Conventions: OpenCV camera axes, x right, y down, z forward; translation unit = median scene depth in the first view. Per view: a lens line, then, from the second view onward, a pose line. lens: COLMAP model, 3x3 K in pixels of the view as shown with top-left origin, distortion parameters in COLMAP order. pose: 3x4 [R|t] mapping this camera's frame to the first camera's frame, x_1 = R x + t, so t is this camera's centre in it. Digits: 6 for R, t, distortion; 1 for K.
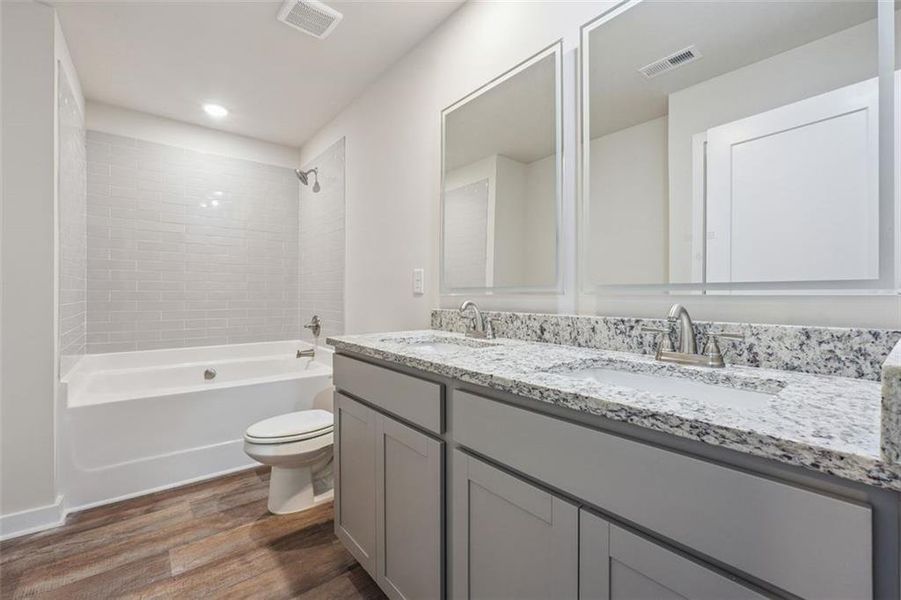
lens RADIAL K [[392.6, 0, 460.1], [0, 392.6, 294.0], [0, 0, 1]] dist [0.000628, 0.000324]
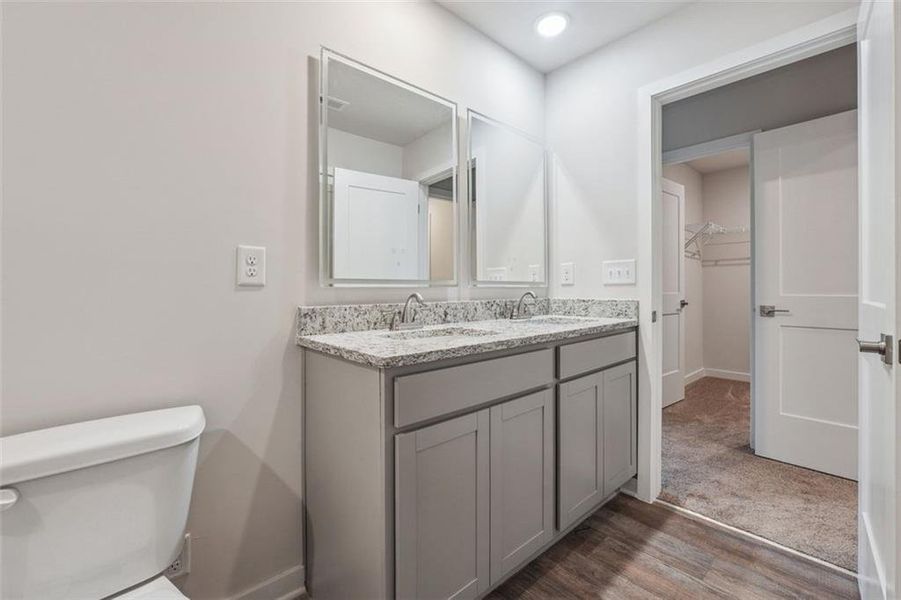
lens RADIAL K [[373.5, 0, 432.6], [0, 373.5, 292.7], [0, 0, 1]] dist [0.001608, 0.000271]
pose [[-0.021479, -0.005527, 0.999754, -1.088450], [0.006501, 0.999963, 0.005667, 0.014442], [-0.999748, 0.006621, -0.021443, 1.135918]]
